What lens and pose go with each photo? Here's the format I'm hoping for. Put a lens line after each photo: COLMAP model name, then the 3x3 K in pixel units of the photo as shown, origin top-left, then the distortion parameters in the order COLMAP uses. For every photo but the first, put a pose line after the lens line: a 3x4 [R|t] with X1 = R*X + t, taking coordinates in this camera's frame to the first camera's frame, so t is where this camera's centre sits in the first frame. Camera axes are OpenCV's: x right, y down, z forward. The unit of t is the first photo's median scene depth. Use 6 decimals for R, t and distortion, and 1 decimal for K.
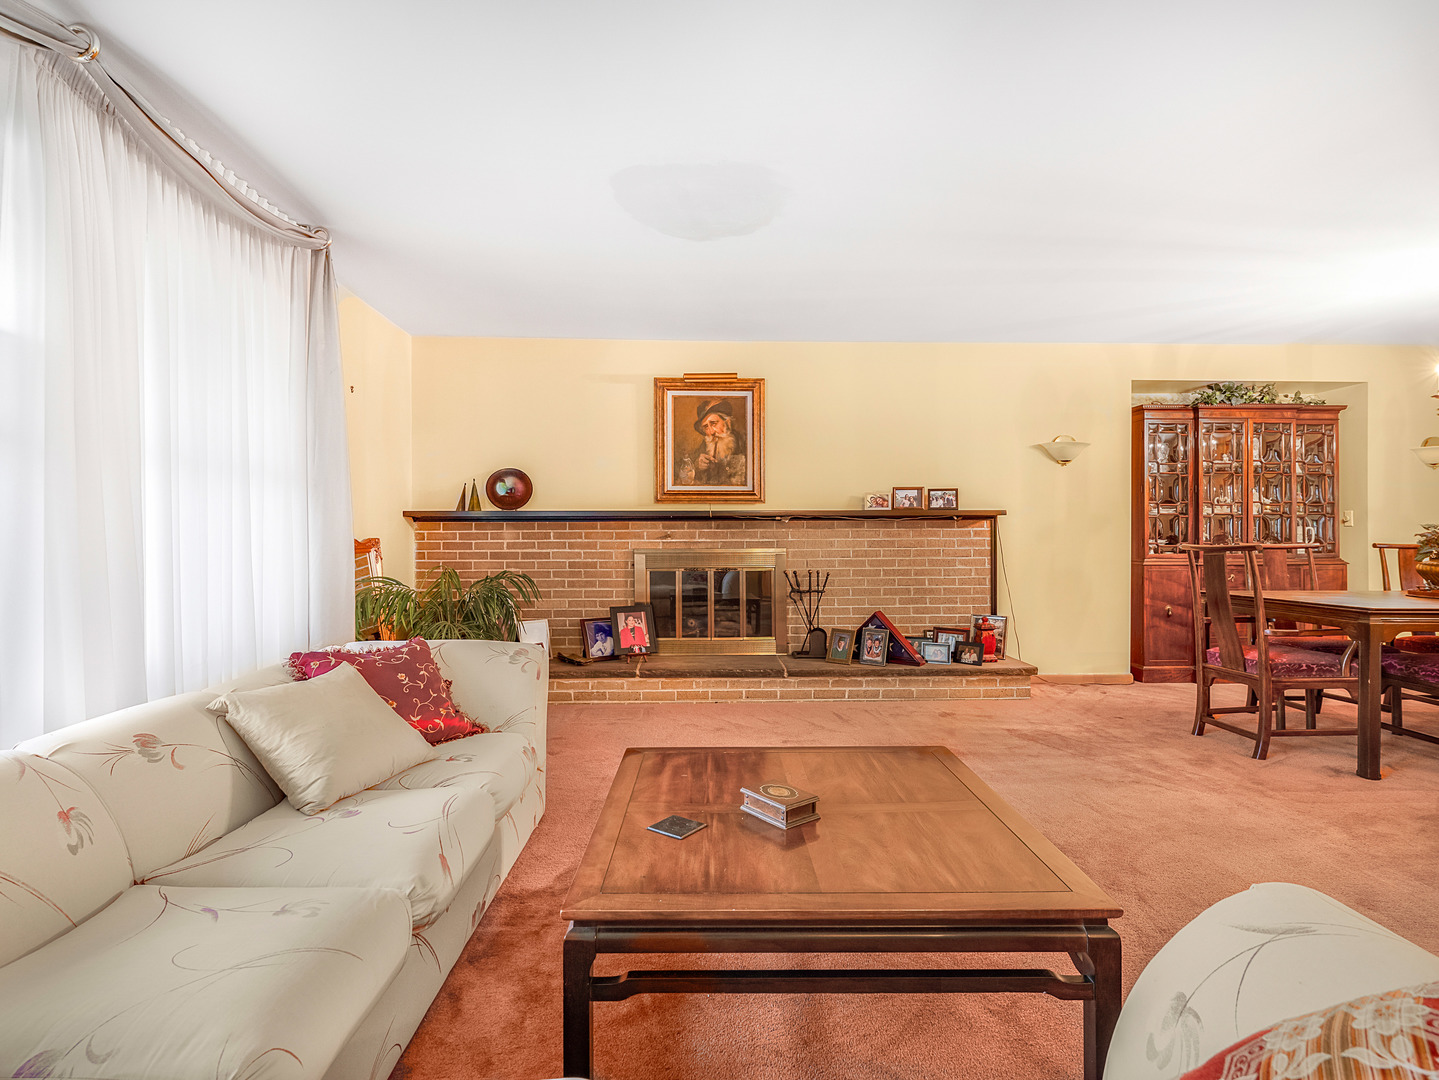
lens RADIAL K [[732.9, 0, 719.5], [0, 732.9, 540.0], [0, 0, 1]] dist [-0.001274, -0.000342]
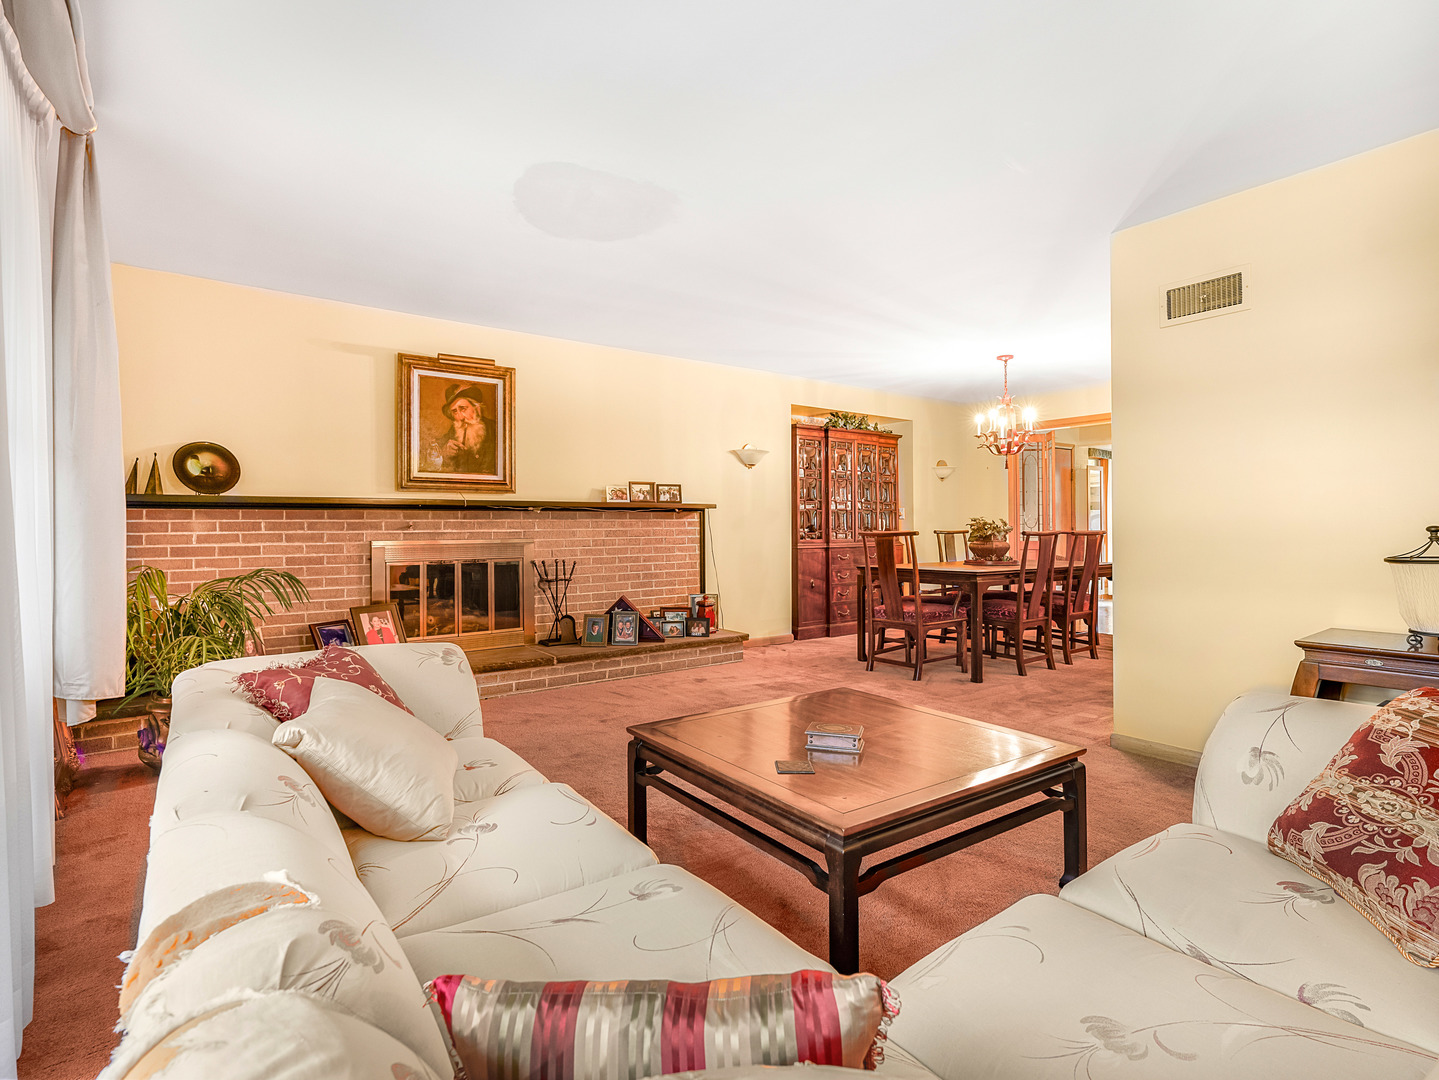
lens RADIAL K [[736.5, 0, 713.8], [0, 736.5, 519.8], [0, 0, 1]] dist [-0.000437, -0.000231]
pose [[0.820069, 0.003440, 0.572255, -0.289002], [0.005026, 0.999900, -0.013213, 0.000329], [-0.572243, 0.013712, 0.819969, 0.026751]]
